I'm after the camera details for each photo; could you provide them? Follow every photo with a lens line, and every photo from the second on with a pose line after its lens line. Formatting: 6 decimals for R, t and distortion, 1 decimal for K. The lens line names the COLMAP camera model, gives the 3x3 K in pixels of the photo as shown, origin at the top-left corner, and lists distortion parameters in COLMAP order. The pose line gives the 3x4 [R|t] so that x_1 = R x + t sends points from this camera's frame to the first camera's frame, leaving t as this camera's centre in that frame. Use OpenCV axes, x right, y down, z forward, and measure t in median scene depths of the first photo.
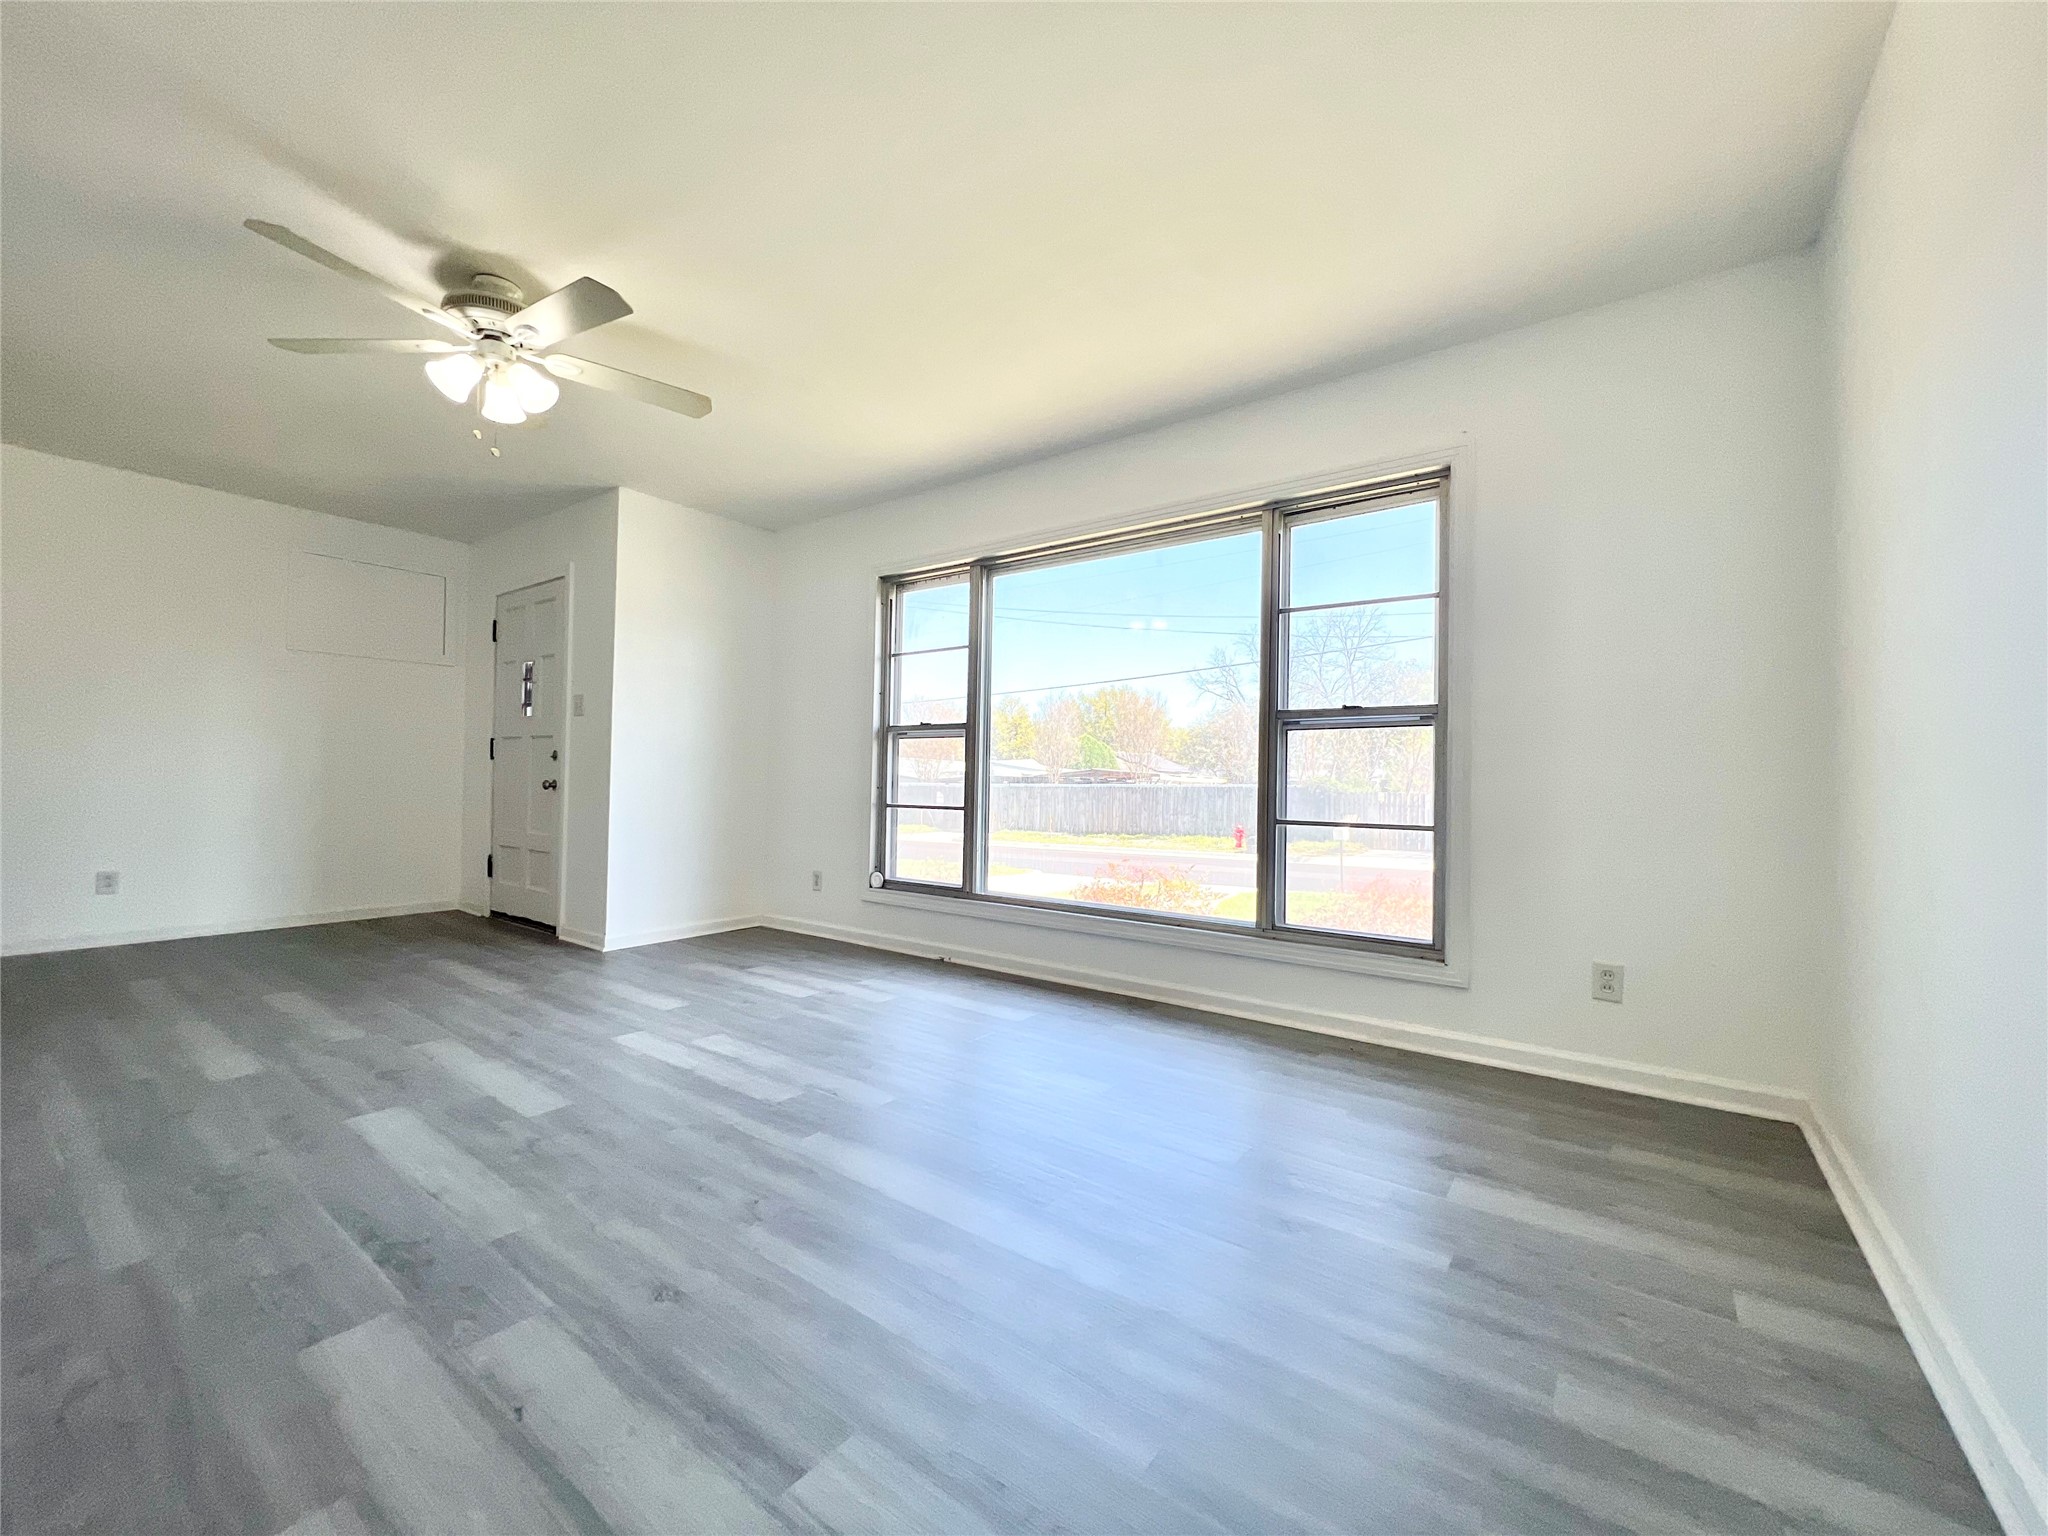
lens RADIAL K [[819.8, 0, 1025.6], [0, 819.8, 772.4], [0, 0, 1]] dist [-0.002126, 0.000420]
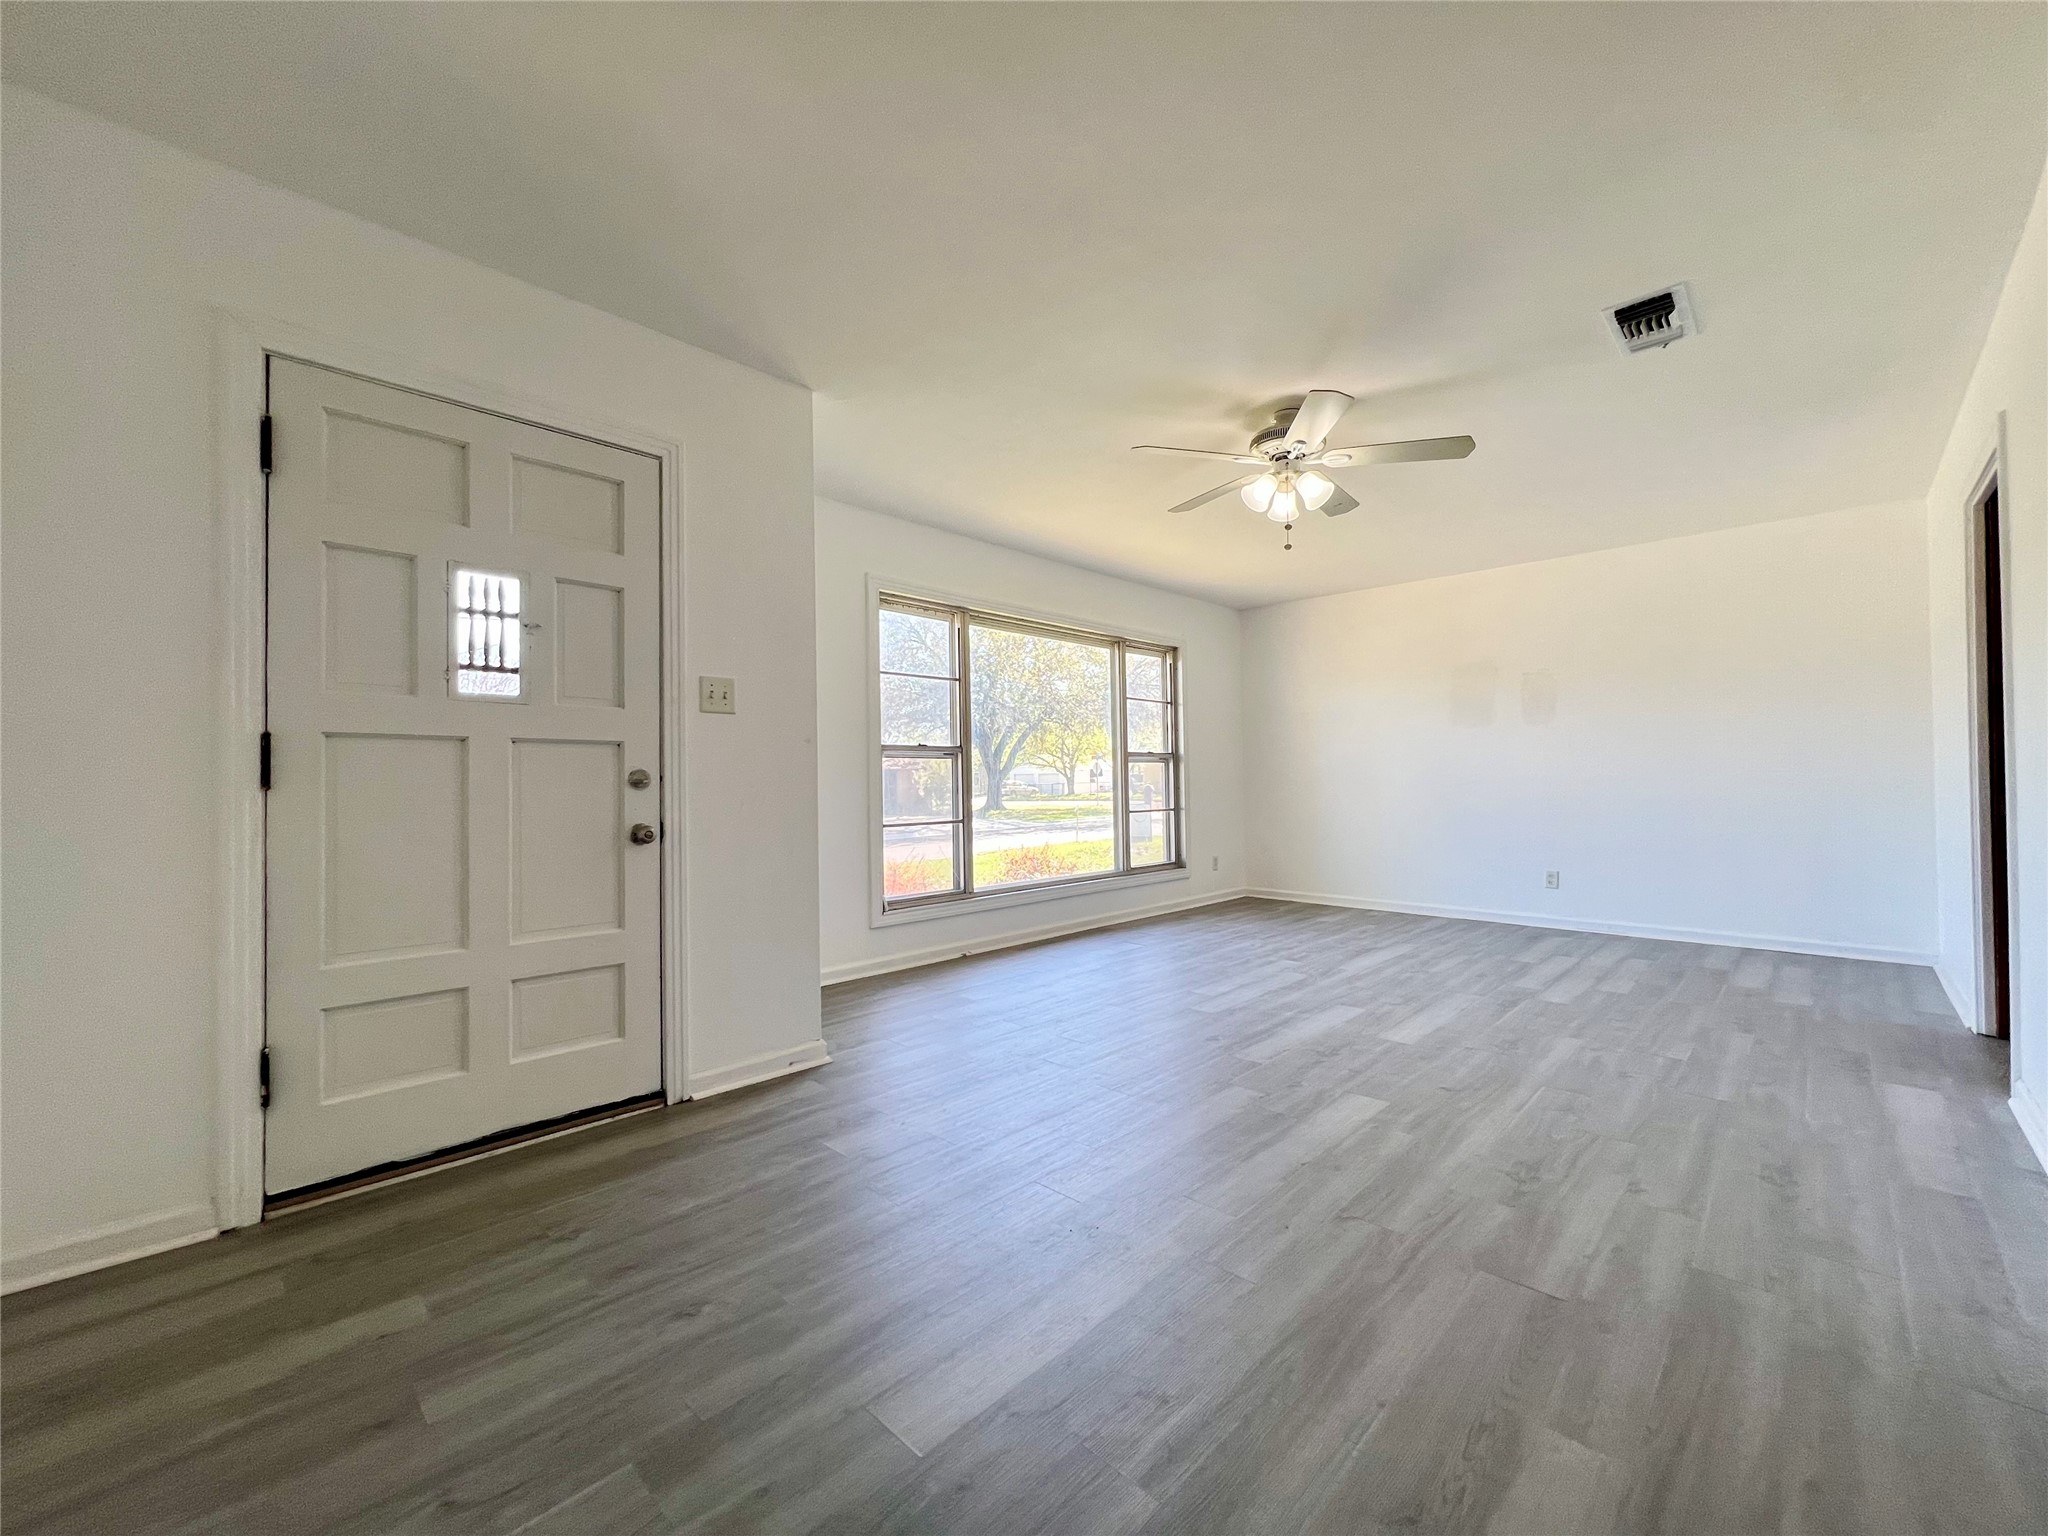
lens RADIAL K [[819.8, 0, 1025.7], [0, 819.8, 771.0], [0, 0, 1]] dist [-0.002126, 0.000420]
pose [[0.137602, -0.005255, 0.990474, -1.718356], [0.002181, 0.999985, 0.005002, -0.045638], [-0.990485, 0.001472, 0.137611, 1.077134]]
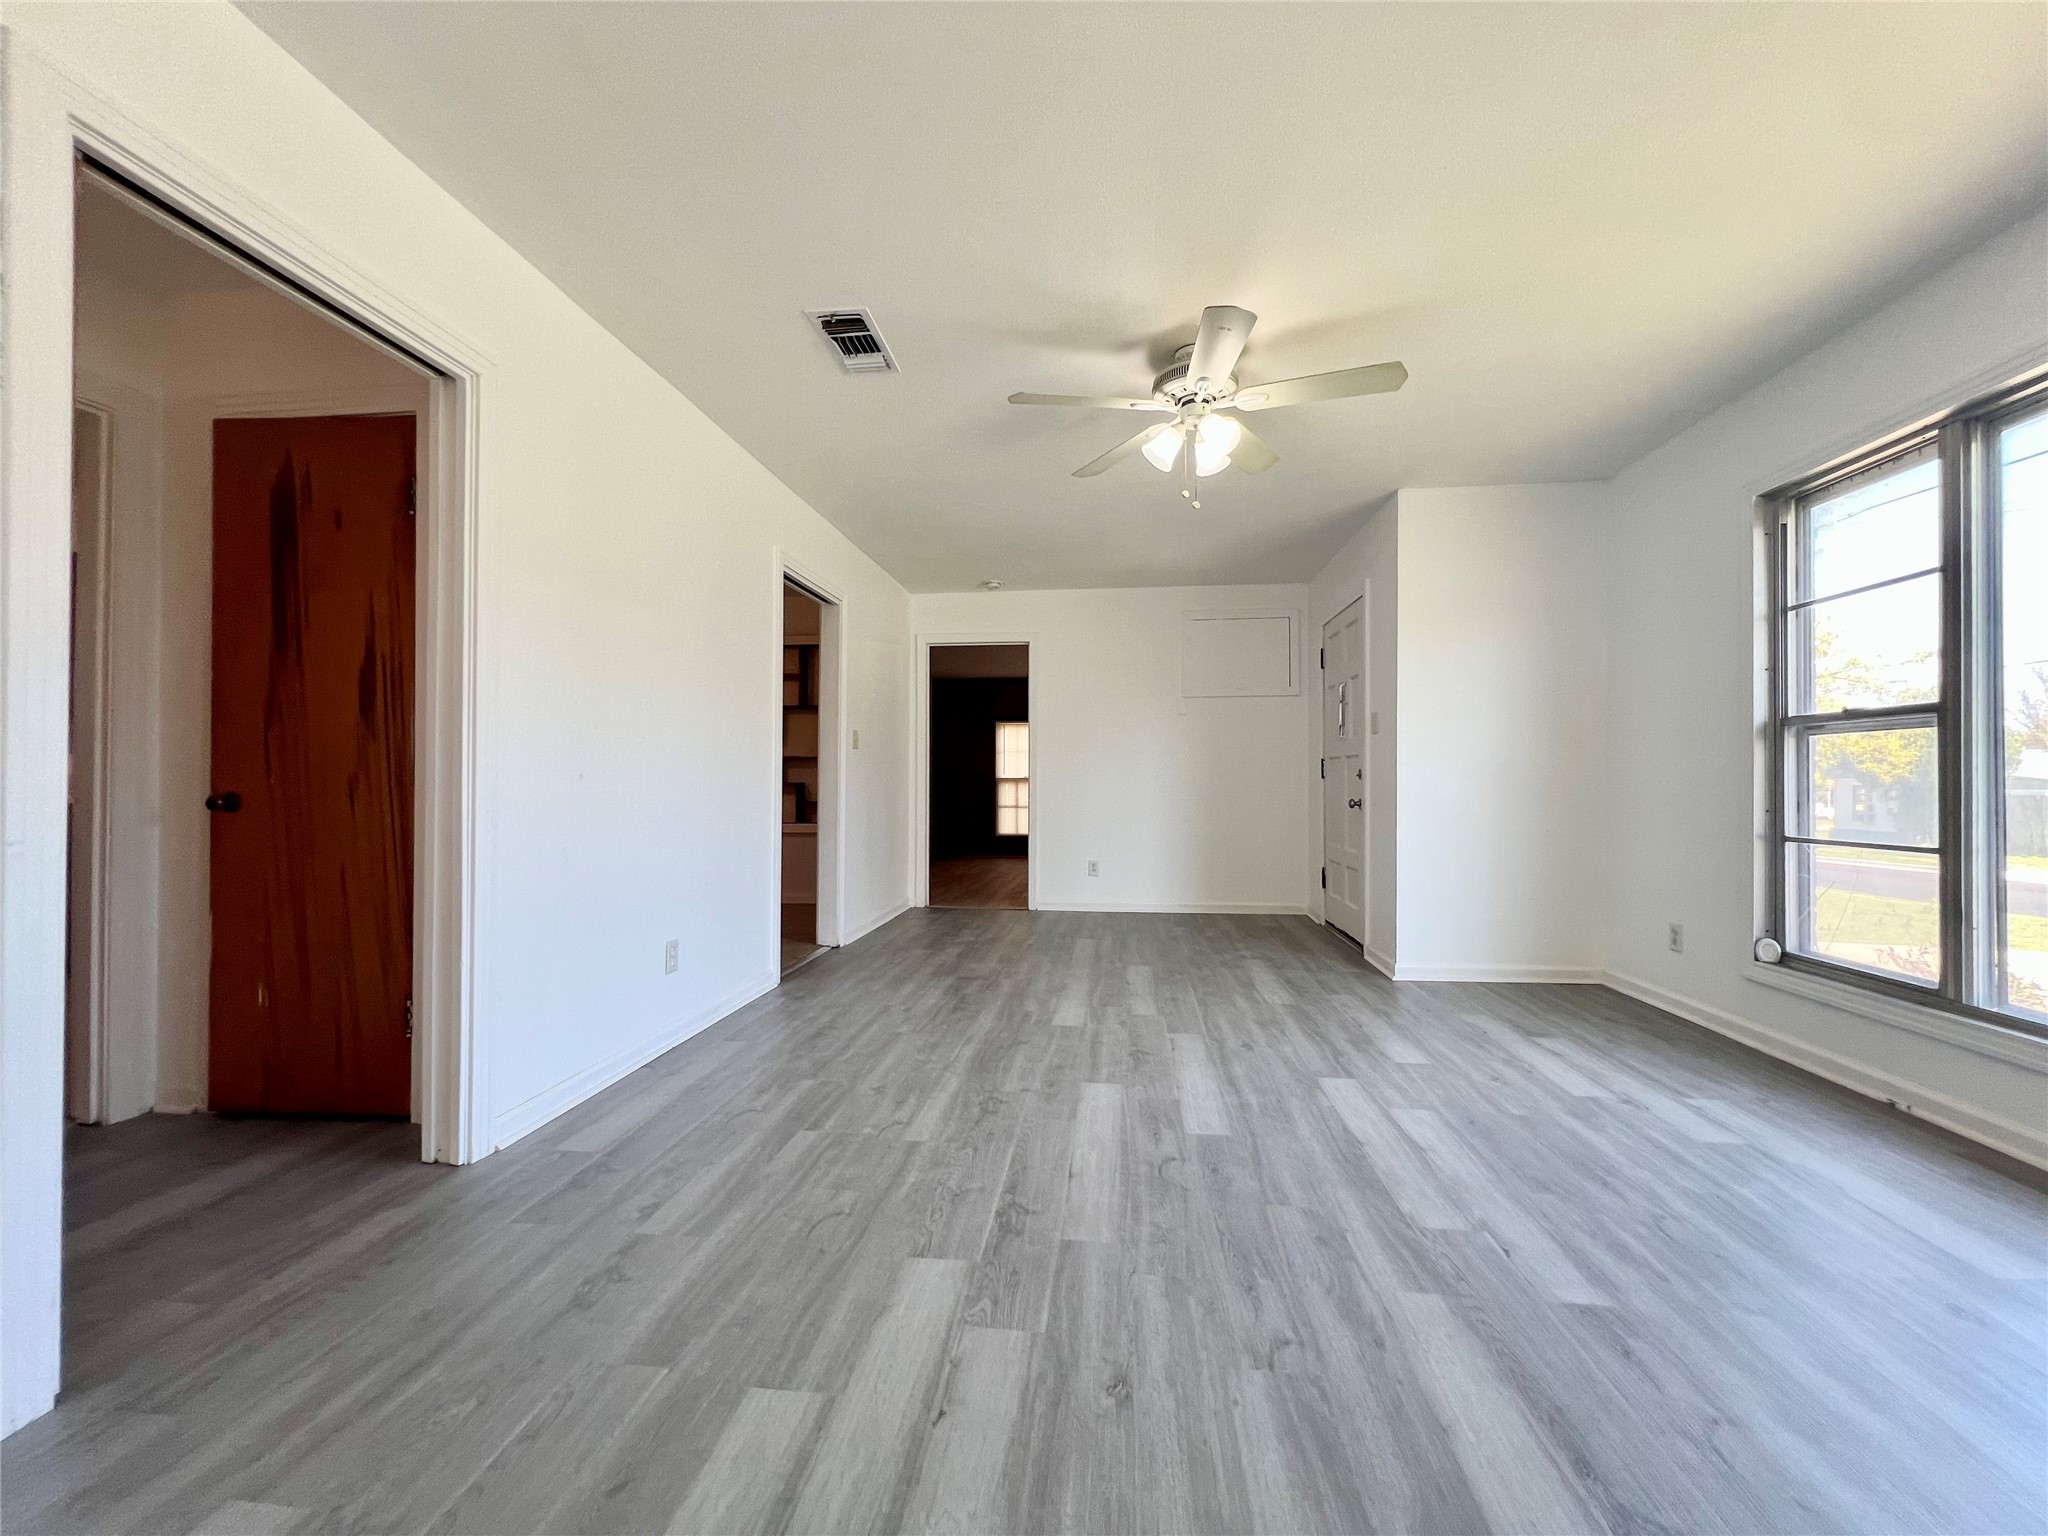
lens RADIAL K [[819.8, 0, 1023.7], [0, 819.8, 771.3], [0, 0, 1]] dist [-0.002126, 0.000420]
pose [[0.492991, -0.027638, -0.869595, 0.155711], [0.016282, 0.999613, -0.022539, -0.013616], [0.869882, -0.003047, 0.493250, 0.229376]]
